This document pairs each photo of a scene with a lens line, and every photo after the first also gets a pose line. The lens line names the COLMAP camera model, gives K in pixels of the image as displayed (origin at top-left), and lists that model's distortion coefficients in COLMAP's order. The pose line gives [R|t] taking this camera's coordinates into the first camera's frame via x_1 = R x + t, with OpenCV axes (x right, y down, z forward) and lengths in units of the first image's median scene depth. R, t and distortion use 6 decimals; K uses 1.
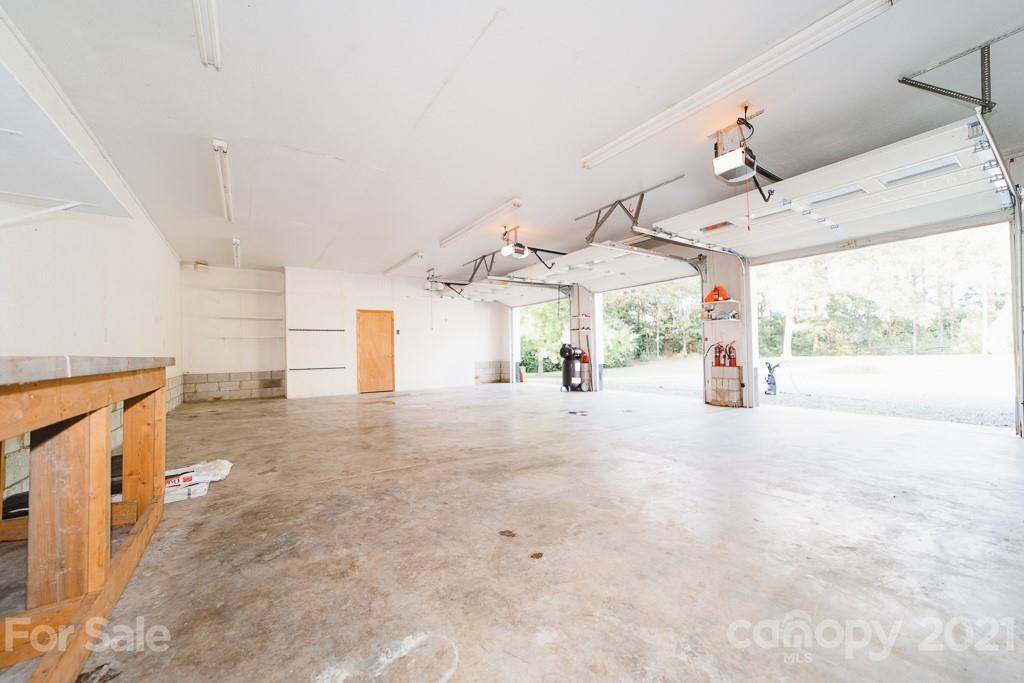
lens RADIAL K [[393.2, 0, 512.0], [0, 393.2, 341.5], [0, 0, 1]] dist [-0.001104, 0.000001]
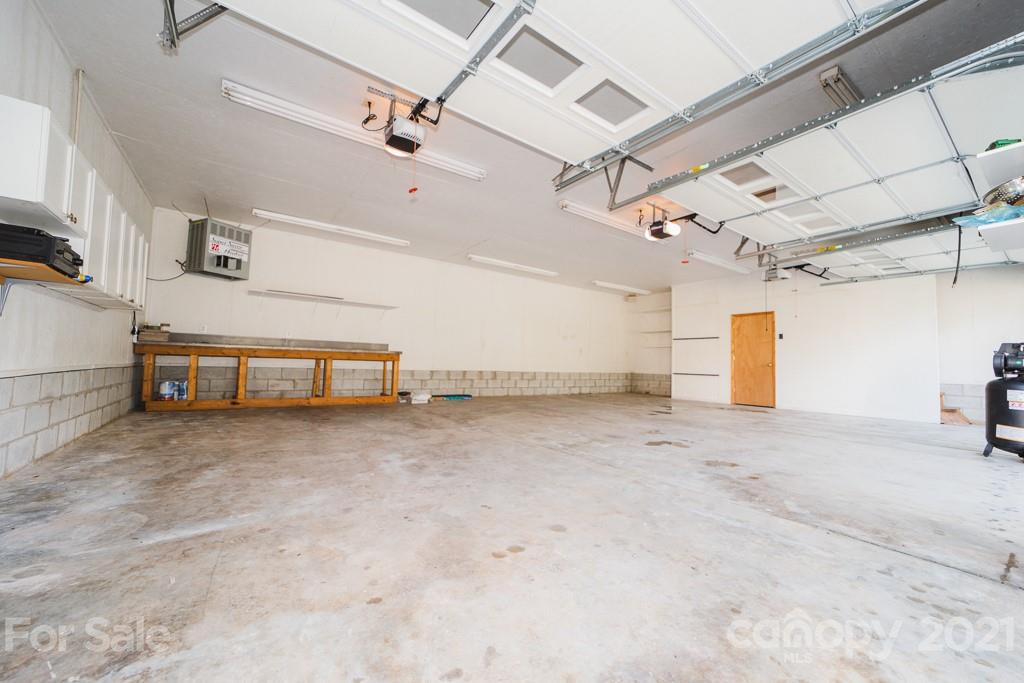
lens RADIAL K [[393.2, 0, 512.0], [0, 393.2, 341.5], [0, 0, 1]] dist [-0.001104, 0.000001]
pose [[0.028700, -0.037942, -0.998868, 0.584558], [0.000380, 0.999280, -0.037947, 0.020615], [0.999588, 0.000710, 0.028693, 0.488410]]
